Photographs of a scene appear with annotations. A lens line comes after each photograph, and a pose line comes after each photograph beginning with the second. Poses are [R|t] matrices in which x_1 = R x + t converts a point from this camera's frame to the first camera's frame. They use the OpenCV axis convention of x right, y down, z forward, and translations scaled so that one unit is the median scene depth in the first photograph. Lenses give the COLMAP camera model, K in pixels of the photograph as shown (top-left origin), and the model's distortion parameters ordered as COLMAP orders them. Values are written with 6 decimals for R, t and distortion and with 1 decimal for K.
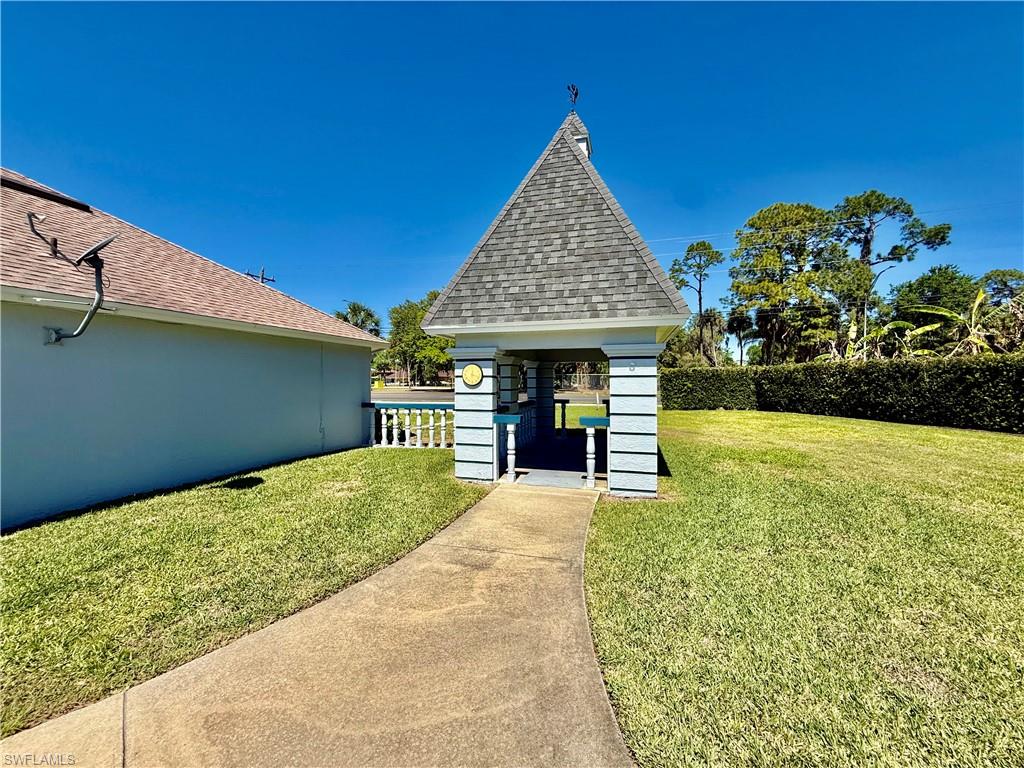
lens RADIAL K [[408.7, 0, 509.6], [0, 408.7, 383.2], [0, 0, 1]] dist [-0.000989, -0.000101]
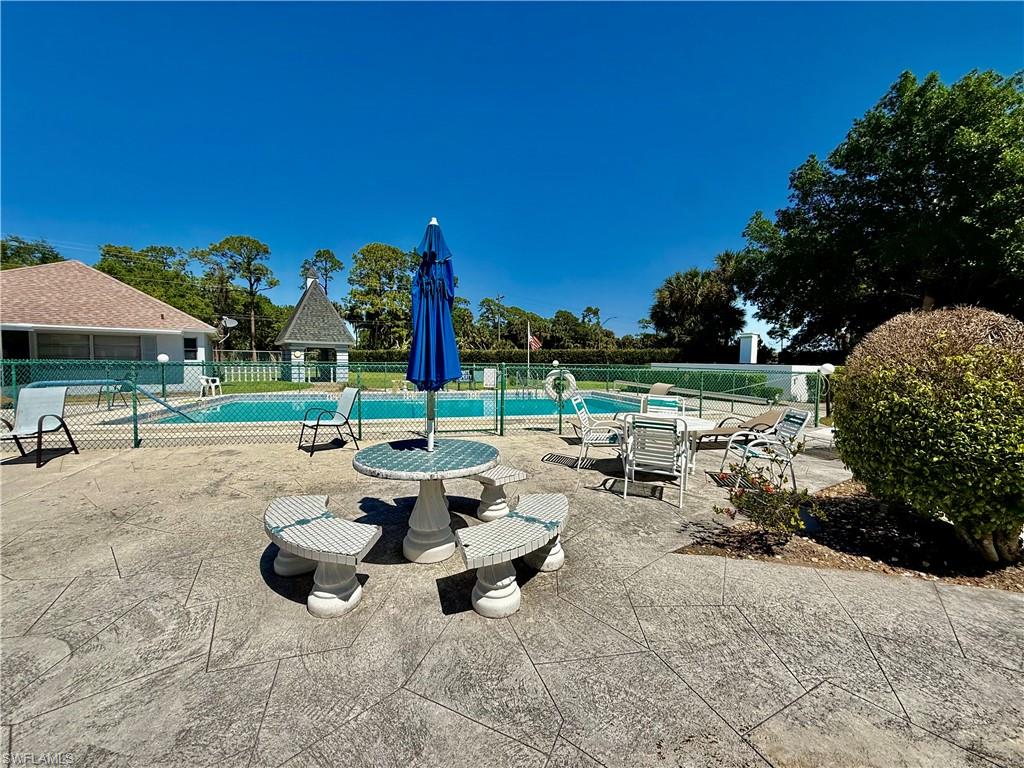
lens RADIAL K [[408.7, 0, 509.6], [0, 408.7, 383.2], [0, 0, 1]] dist [-0.000989, -0.000101]
pose [[0.635215, -0.033539, 0.771607, -0.266383], [-0.009538, 0.998640, 0.051259, 0.005369], [-0.772276, -0.039920, 0.634031, -0.431706]]
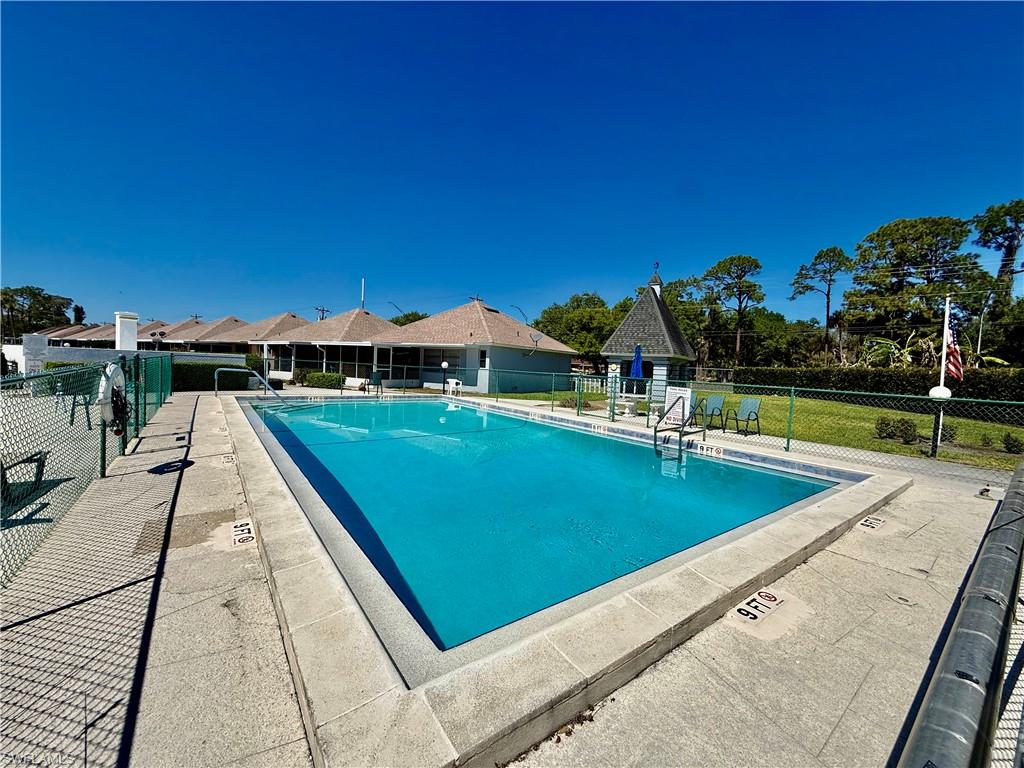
lens RADIAL K [[408.7, 0, 509.6], [0, 408.7, 383.2], [0, 0, 1]] dist [-0.000989, -0.000101]
pose [[0.952374, 0.057886, -0.299388, 0.017349], [-0.048343, 0.998062, 0.039189, 0.003581], [0.301076, -0.022849, 0.953326, -0.400753]]
